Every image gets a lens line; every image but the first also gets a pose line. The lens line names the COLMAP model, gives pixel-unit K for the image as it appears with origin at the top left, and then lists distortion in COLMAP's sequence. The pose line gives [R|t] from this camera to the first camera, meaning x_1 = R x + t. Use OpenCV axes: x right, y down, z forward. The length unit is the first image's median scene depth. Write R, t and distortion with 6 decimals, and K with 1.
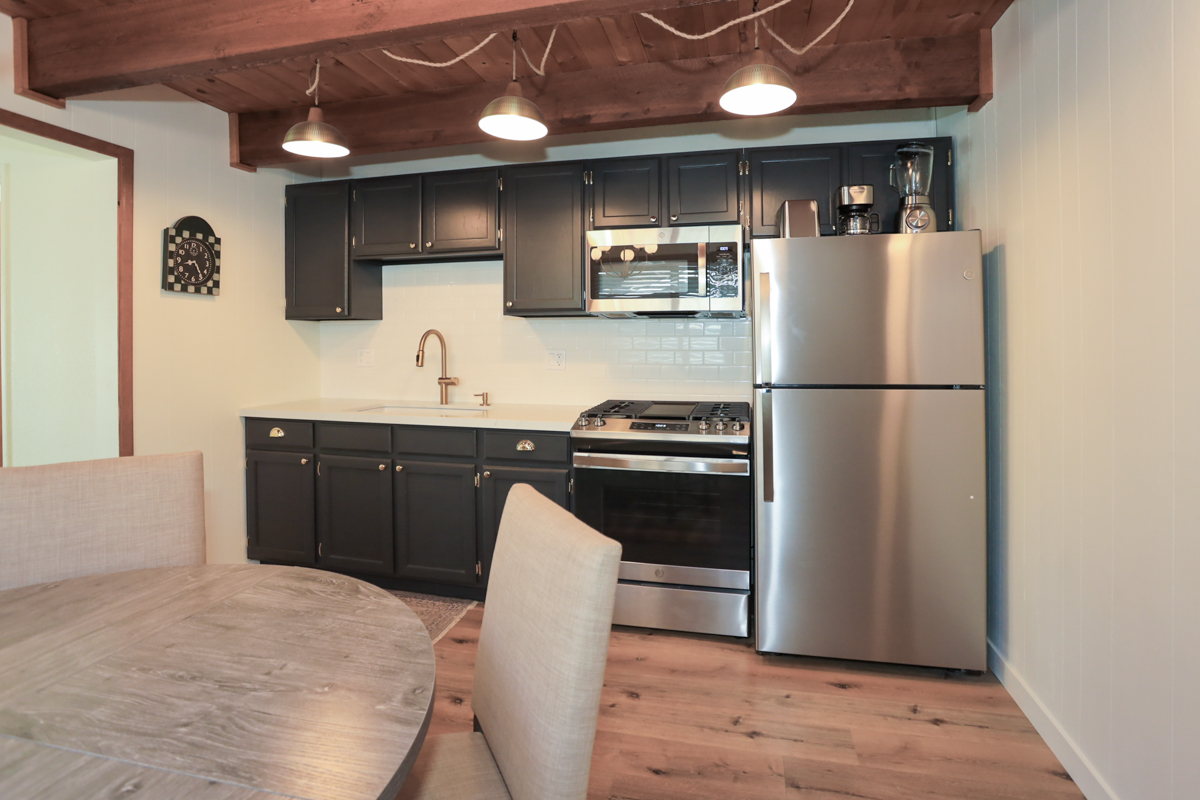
lens RADIAL K [[593.8, 0, 596.8], [0, 593.8, 351.5], [0, 0, 1]] dist [-0.064952, 0.022706]
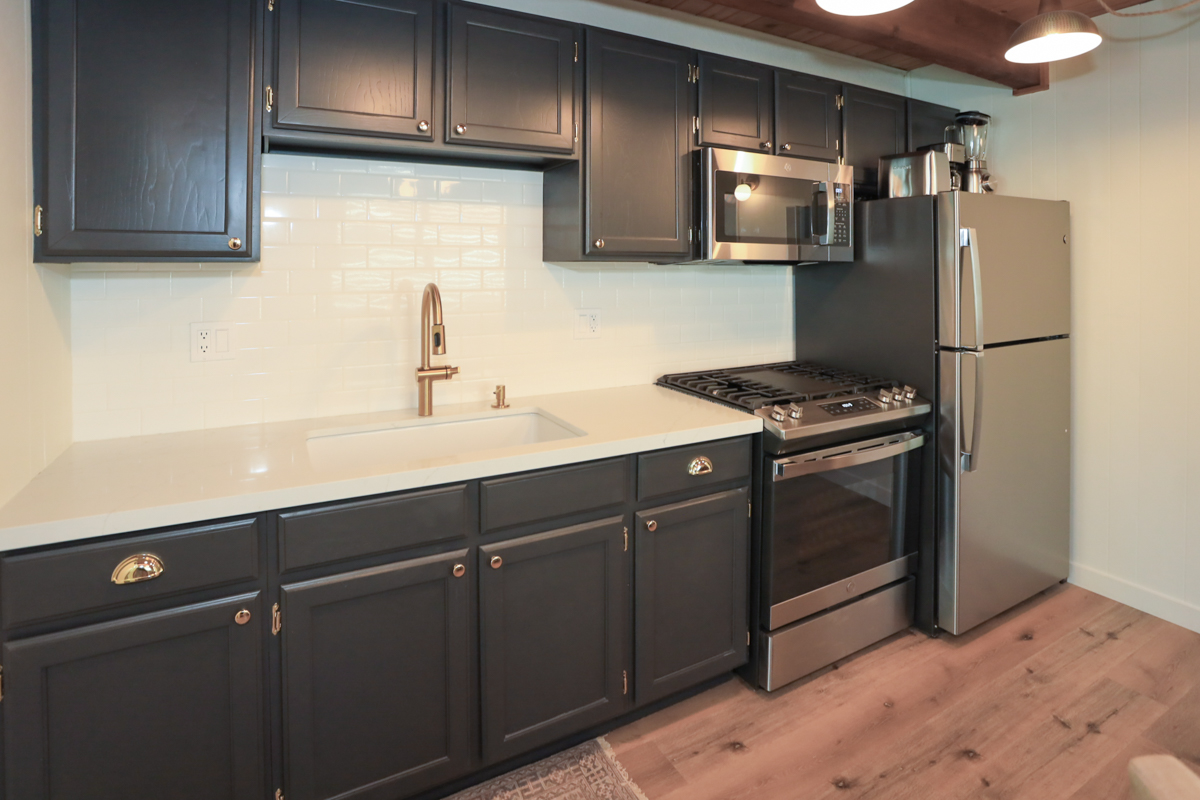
lens RADIAL K [[622.0, 0, 604.8], [0, 622.0, 293.1], [0, 0, 1]] dist [-0.071987, 0.026199]
pose [[0.737155, -0.019472, 0.675444, -0.621940], [0.011527, 0.999802, 0.016243, -0.037890], [-0.675626, -0.004188, 0.737233, 0.558556]]
